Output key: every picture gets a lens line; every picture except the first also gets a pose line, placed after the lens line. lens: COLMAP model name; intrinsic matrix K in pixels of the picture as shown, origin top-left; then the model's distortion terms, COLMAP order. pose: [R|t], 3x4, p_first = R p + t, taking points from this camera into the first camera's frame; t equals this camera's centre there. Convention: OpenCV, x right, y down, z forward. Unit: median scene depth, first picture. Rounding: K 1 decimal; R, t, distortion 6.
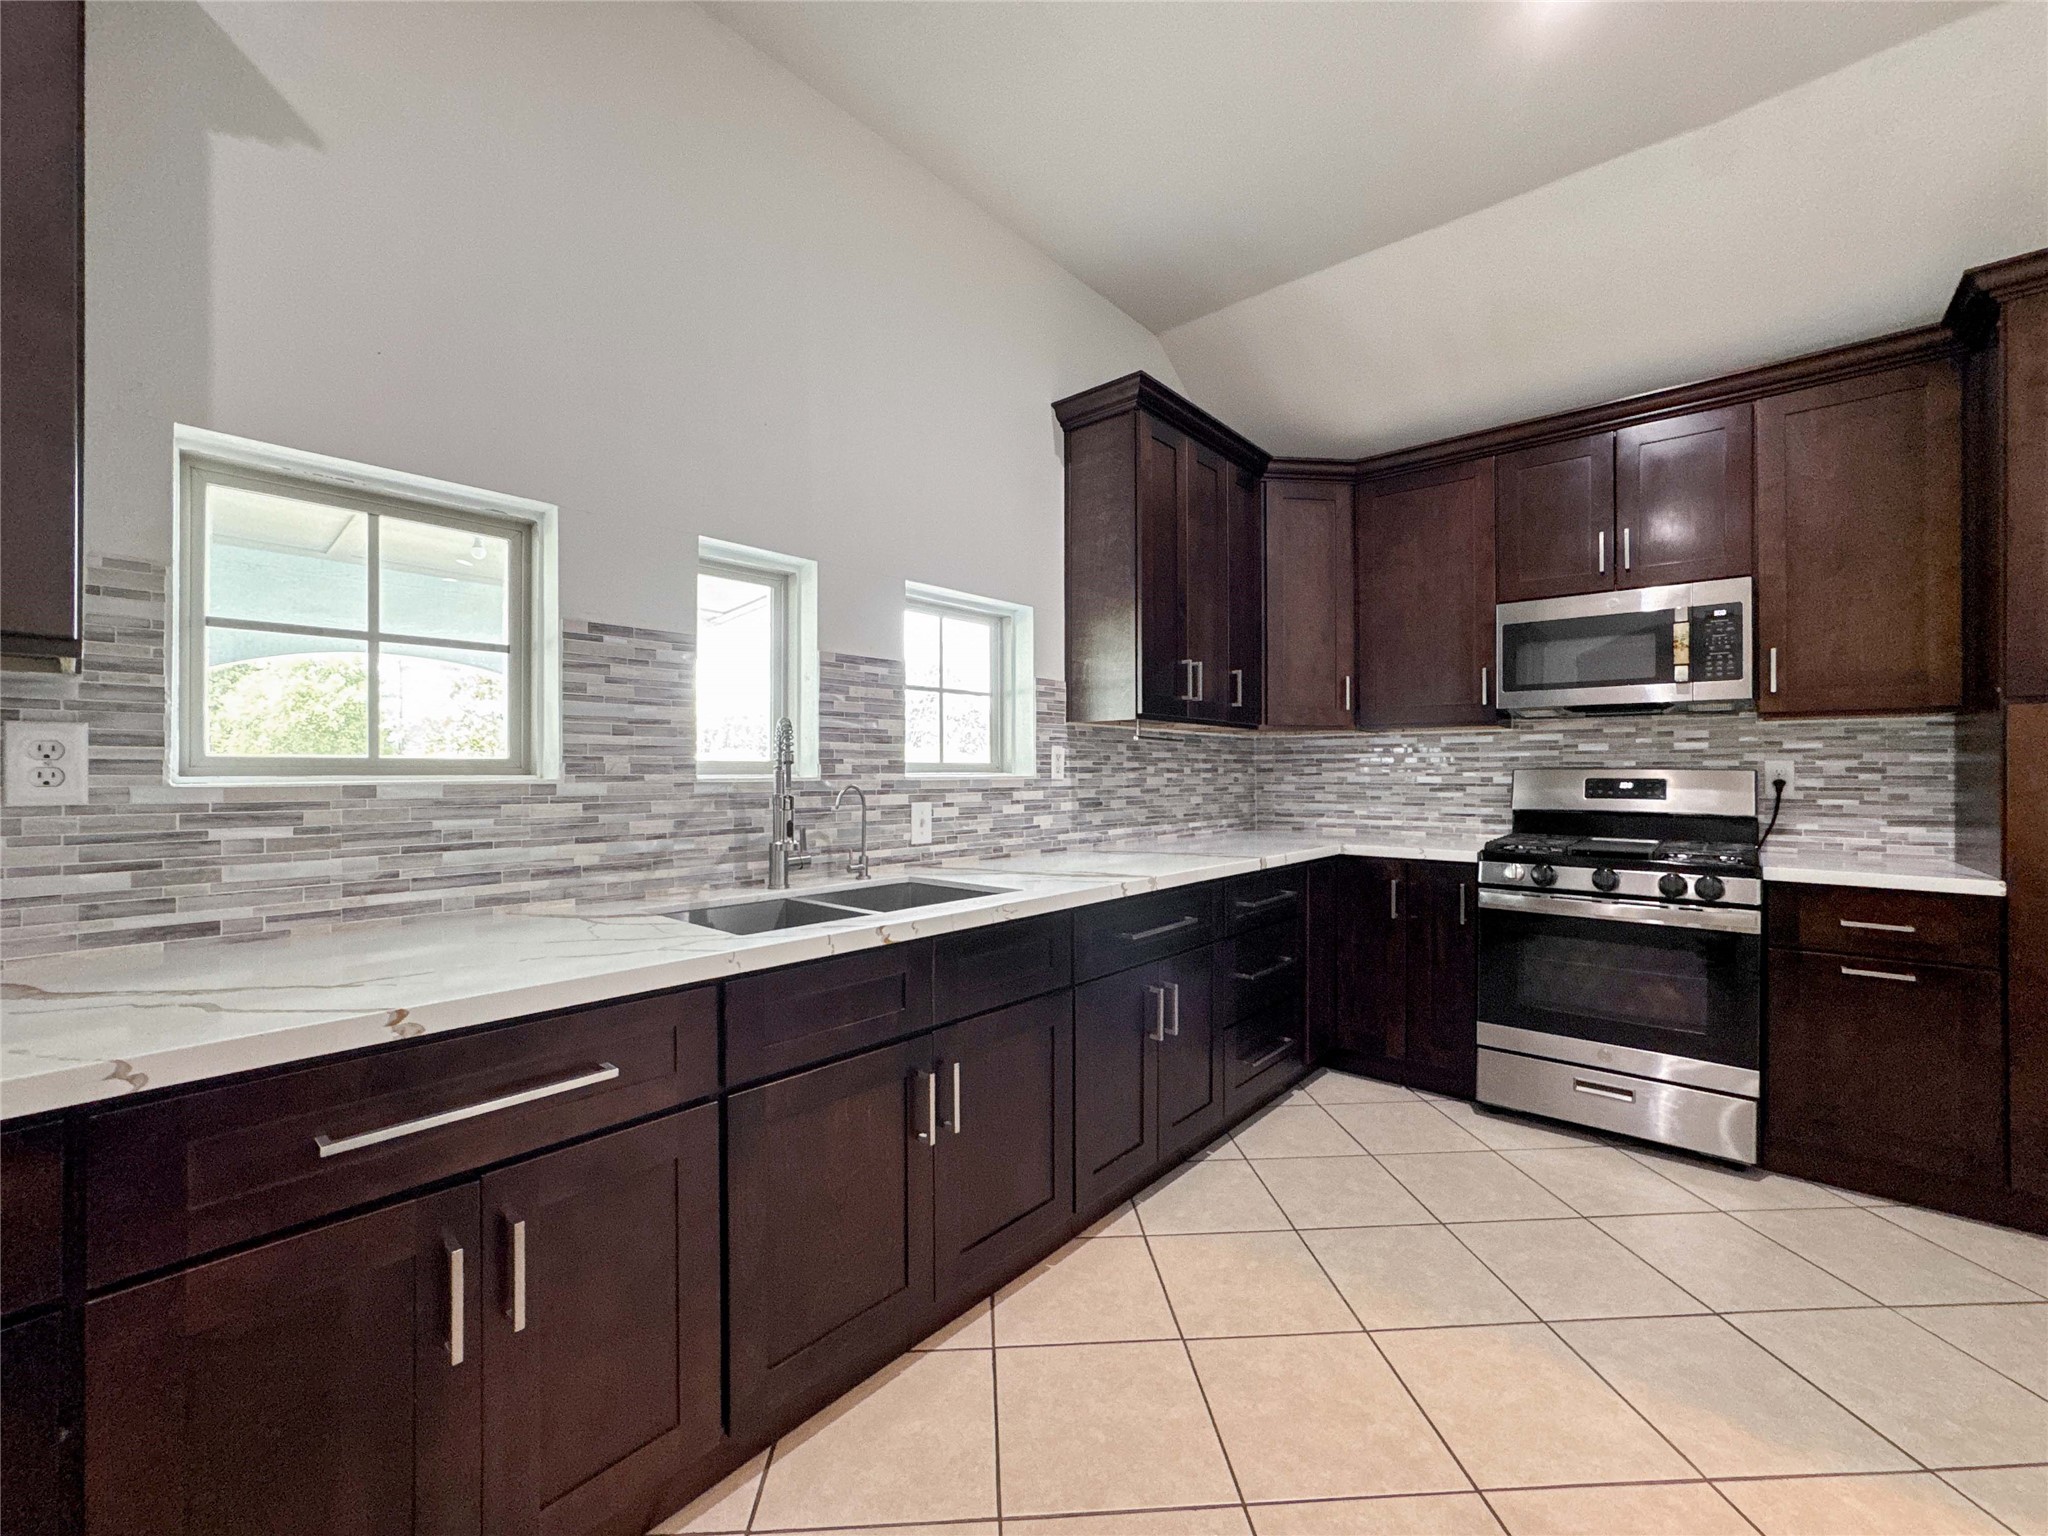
lens RADIAL K [[831.7, 0, 1029.0], [0, 831.7, 770.6], [0, 0, 1]] dist [-0.028399, 0.011460]
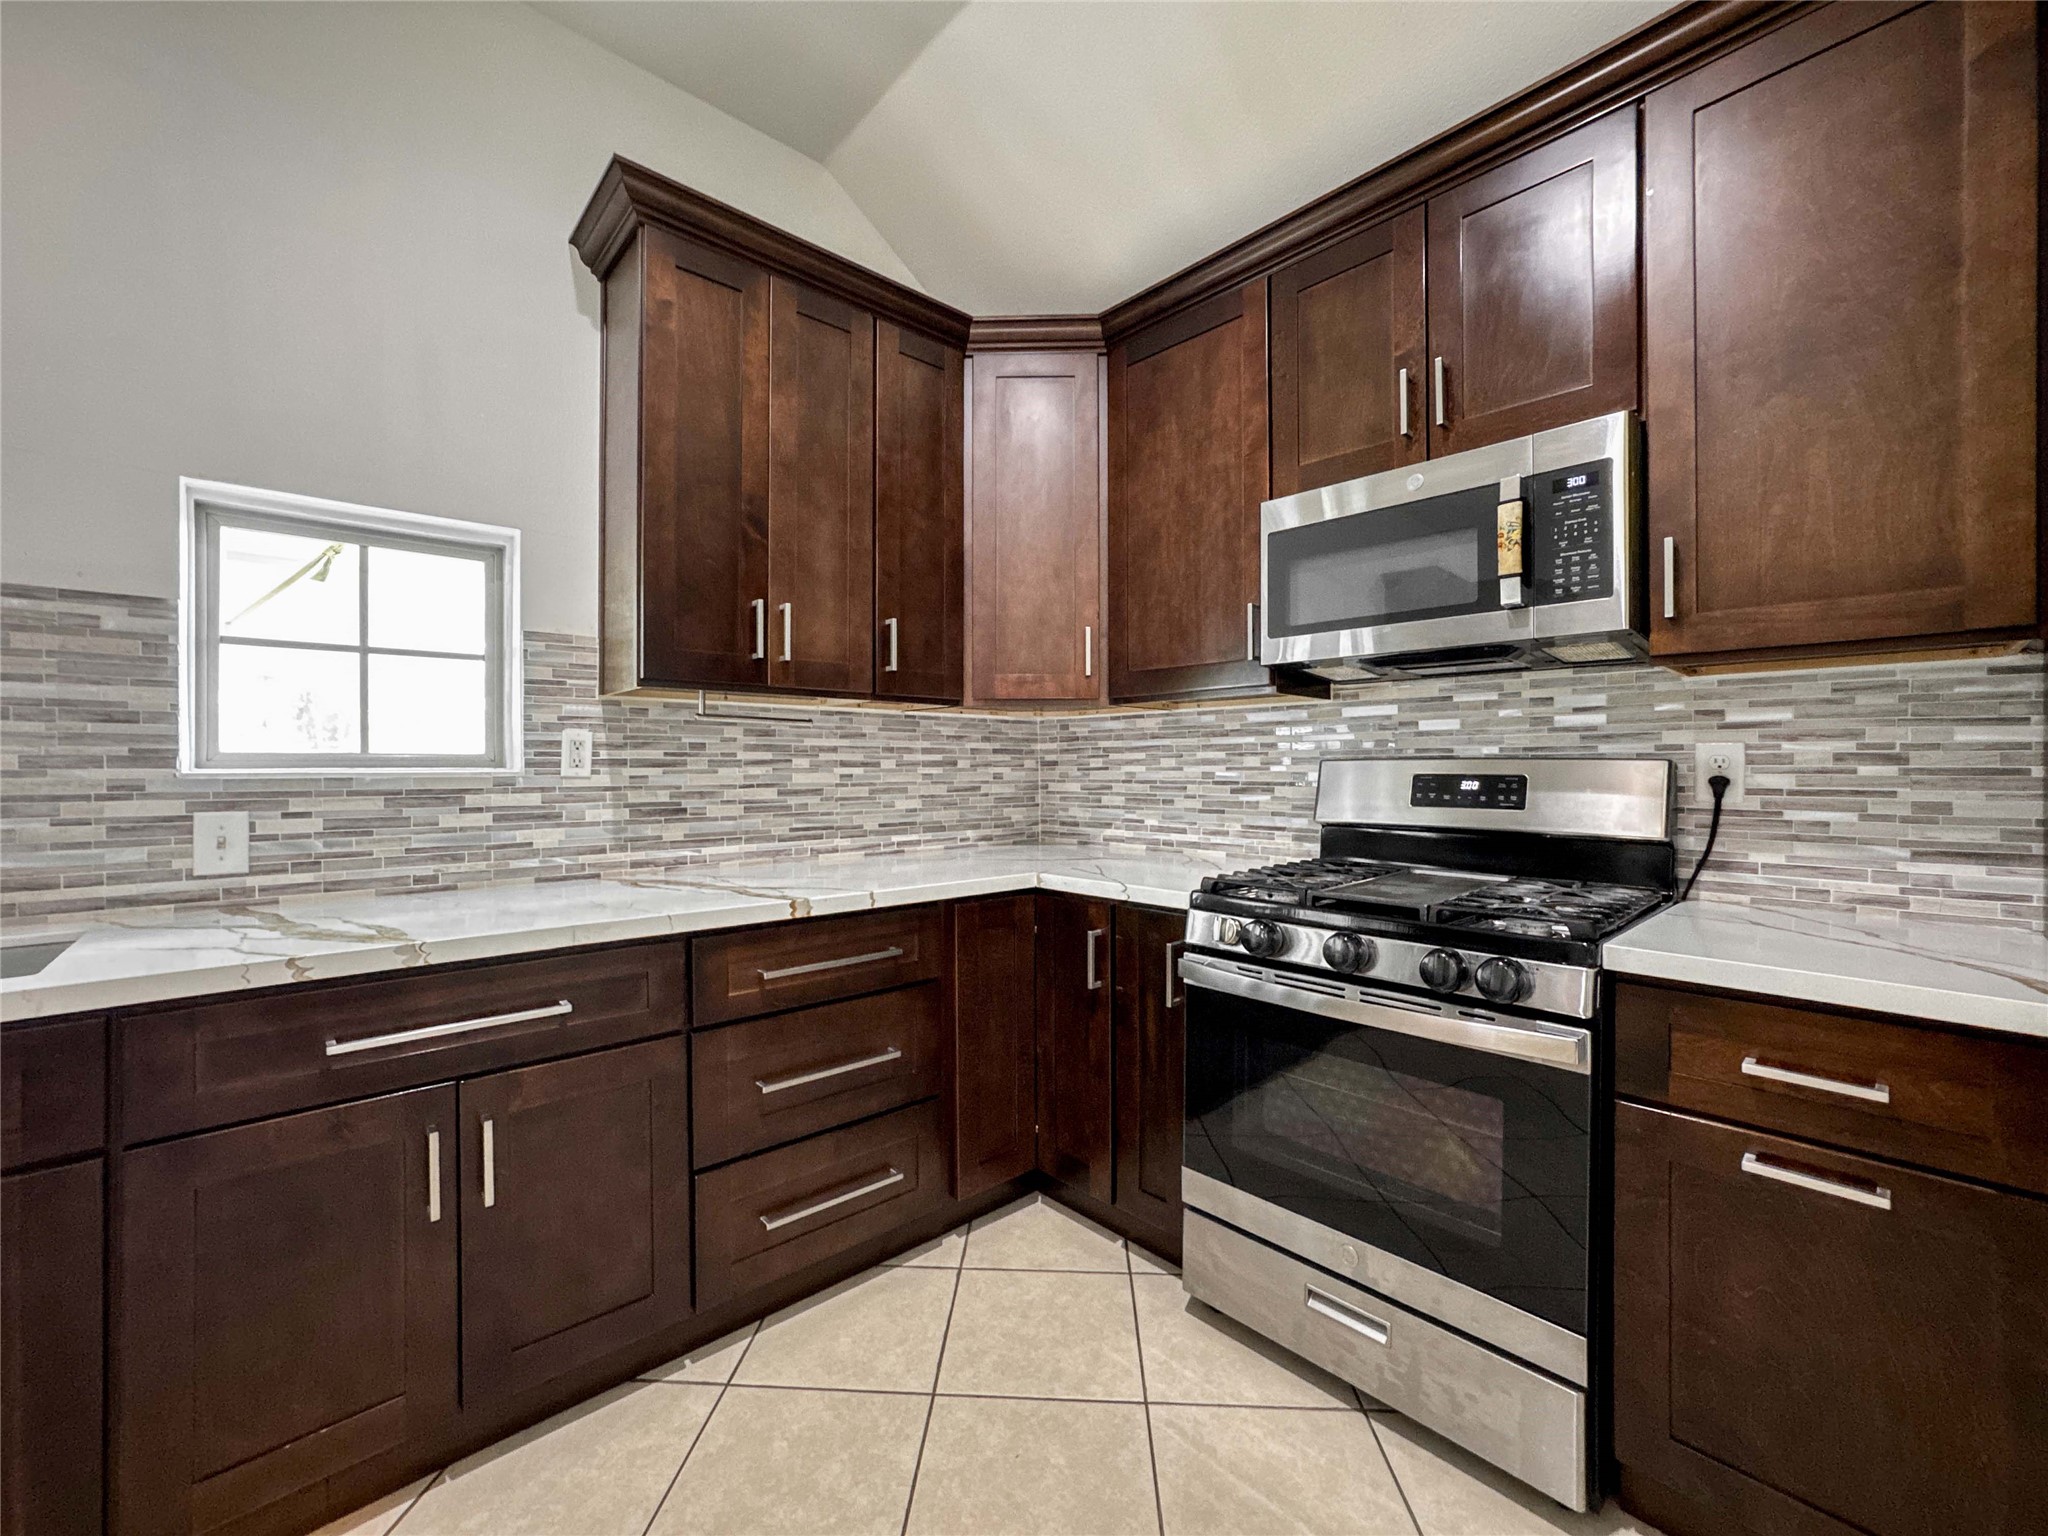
lens RADIAL K [[831.7, 0, 1021.4], [0, 831.7, 766.4], [0, 0, 1]] dist [-0.028399, 0.011460]
pose [[0.992624, -0.002647, -0.121207, 0.532248], [0.002697, 0.999996, 0.000249, 0.003049], [0.121206, -0.000574, 0.992627, 0.391242]]
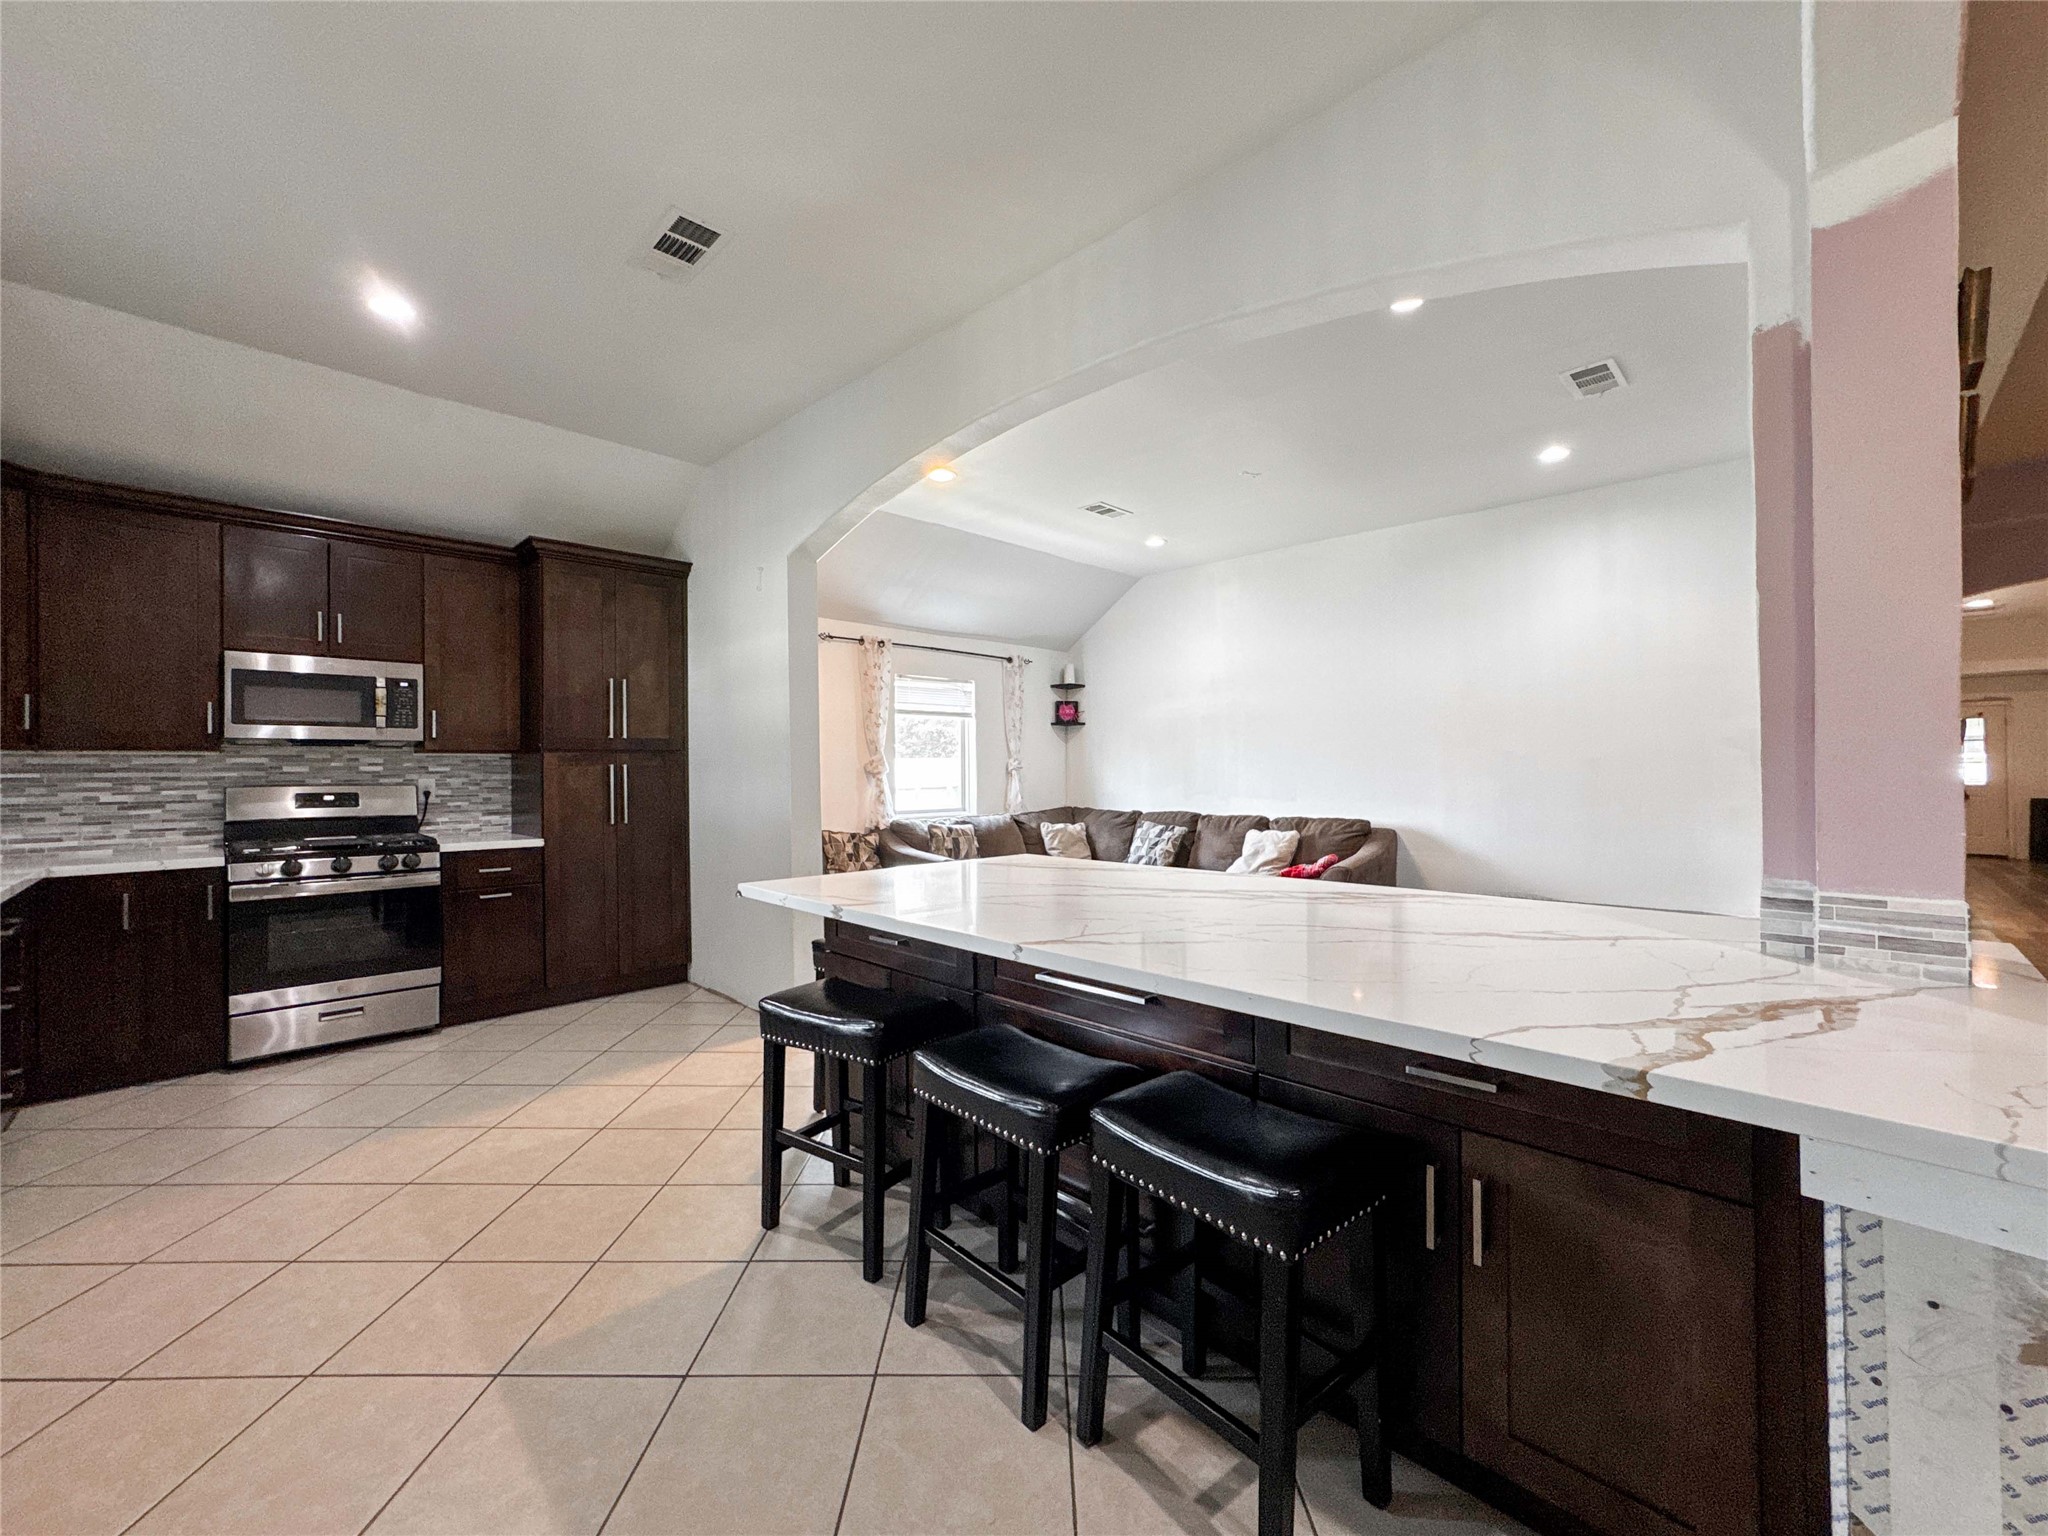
lens RADIAL K [[831.7, 0, 1020.5], [0, 831.7, 763.9], [0, 0, 1]] dist [-0.028399, 0.011460]
pose [[0.071859, 0.005396, 0.997400, -0.615074], [0.007719, 0.999952, -0.005966, -0.023999], [-0.997385, 0.008128, 0.071814, -0.267929]]
